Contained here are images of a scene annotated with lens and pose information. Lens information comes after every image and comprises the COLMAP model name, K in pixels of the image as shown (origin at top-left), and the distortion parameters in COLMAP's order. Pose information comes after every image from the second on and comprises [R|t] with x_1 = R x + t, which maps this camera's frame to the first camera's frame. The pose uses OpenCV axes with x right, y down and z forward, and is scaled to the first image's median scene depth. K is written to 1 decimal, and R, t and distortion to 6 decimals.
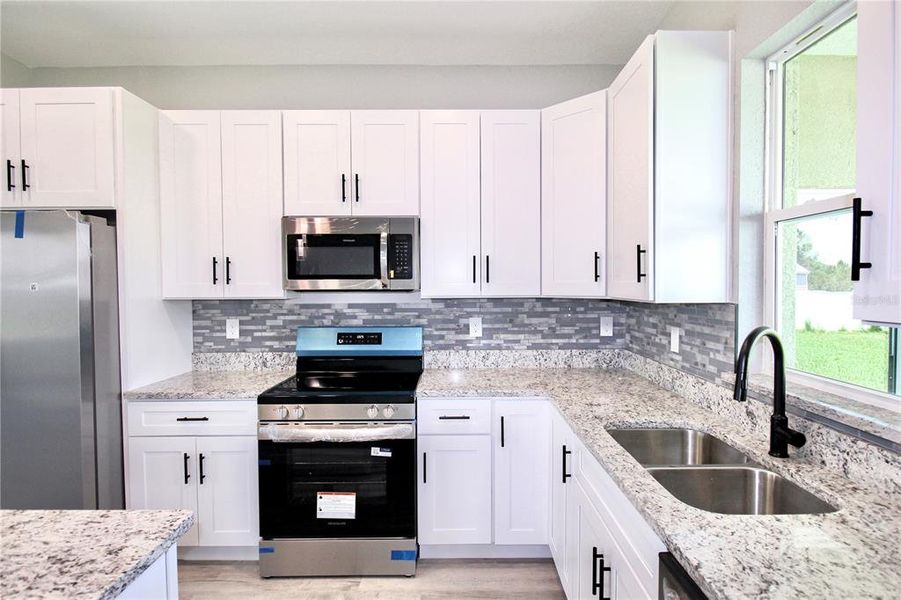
lens RADIAL K [[462.5, 0, 467.7], [0, 462.5, 302.1], [0, 0, 1]] dist [-0.011331, -0.004684]
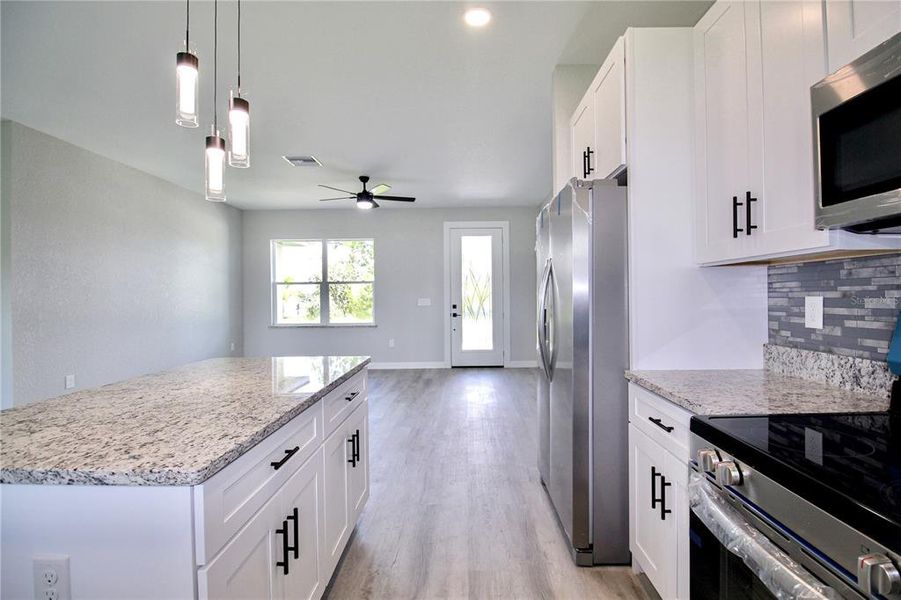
lens RADIAL K [[414.3, 0, 465.3], [0, 414.3, 298.1], [0, 0, 1]] dist [-0.015342, -0.003152]
pose [[-0.042242, 0.006784, -0.999084, 0.050104], [-0.020277, 0.999765, 0.007646, 0.044753], [0.998902, 0.020581, -0.042095, 0.562138]]
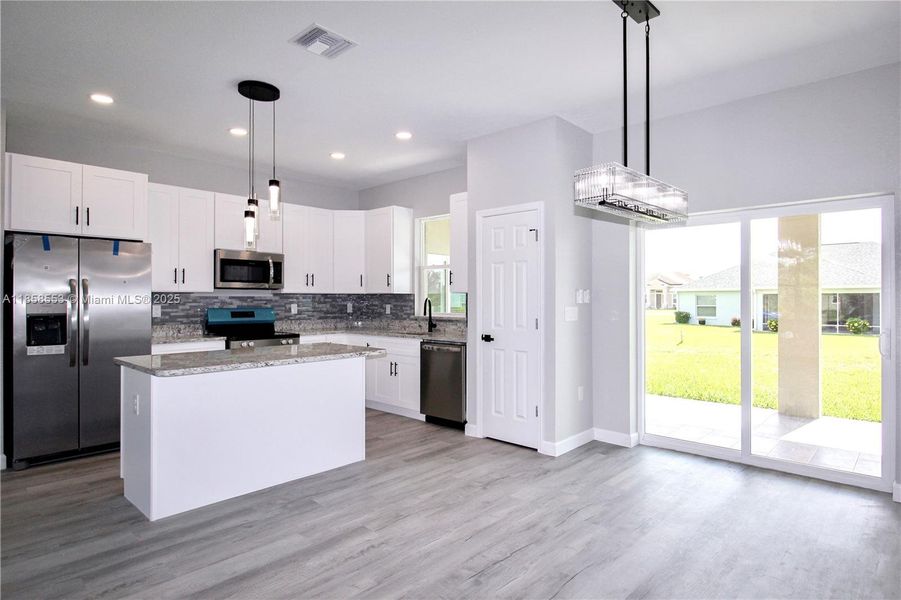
lens RADIAL K [[490.5, 0, 457.9], [0, 490.5, 307.4], [0, 0, 1]] dist [-0.003162, 0.000777]
pose [[0.692948, -0.007152, 0.720952, -1.022783], [0.020825, 0.999732, -0.010098, 0.084981], [-0.720687, 0.022011, 0.692911, -0.972406]]
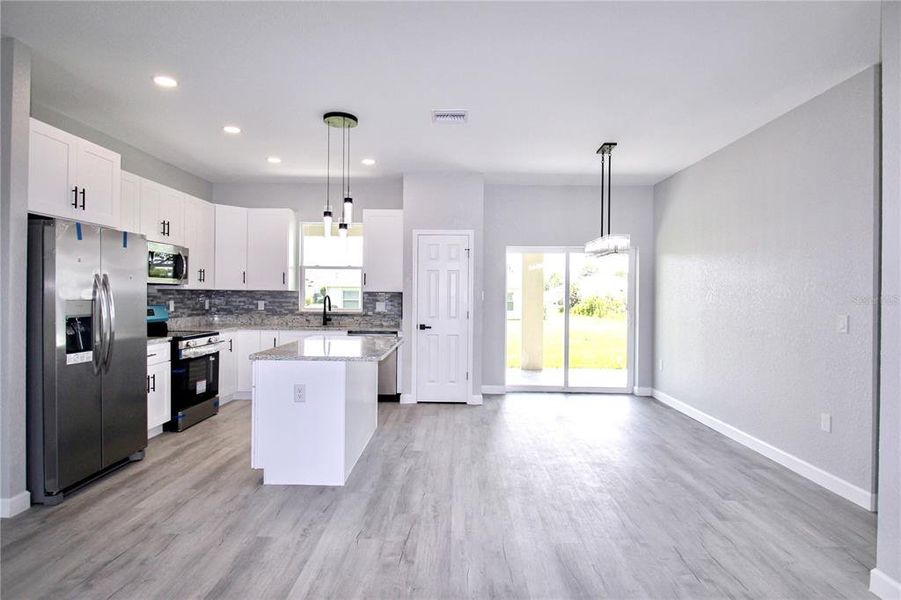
lens RADIAL K [[502.3, 0, 440.2], [0, 502.3, 298.4], [0, 0, 1]] dist [-0.014064, -0.000634]
pose [[0.051281, -0.003652, 0.998678, -1.914652], [0.025840, 0.999663, 0.002328, 0.048157], [-0.998350, 0.025686, 0.051358, -0.158115]]
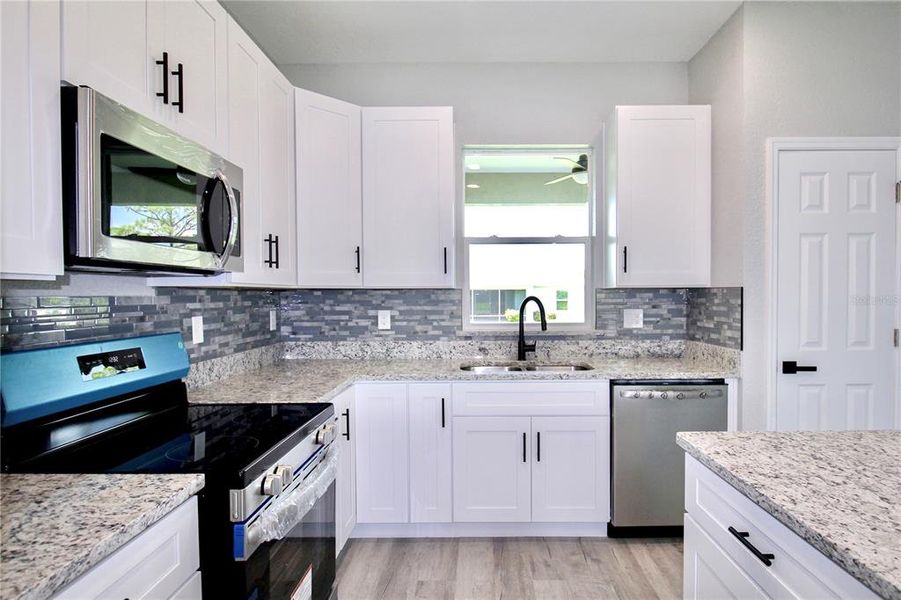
lens RADIAL K [[490.5, 0, 463.5], [0, 490.5, 302.1], [0, 0, 1]] dist [-0.003162, 0.000777]
pose [[0.043569, -0.012468, 0.998973, -0.729882], [0.041415, 0.999085, 0.010663, 0.020524], [-0.998192, 0.040908, 0.044046, 0.559711]]
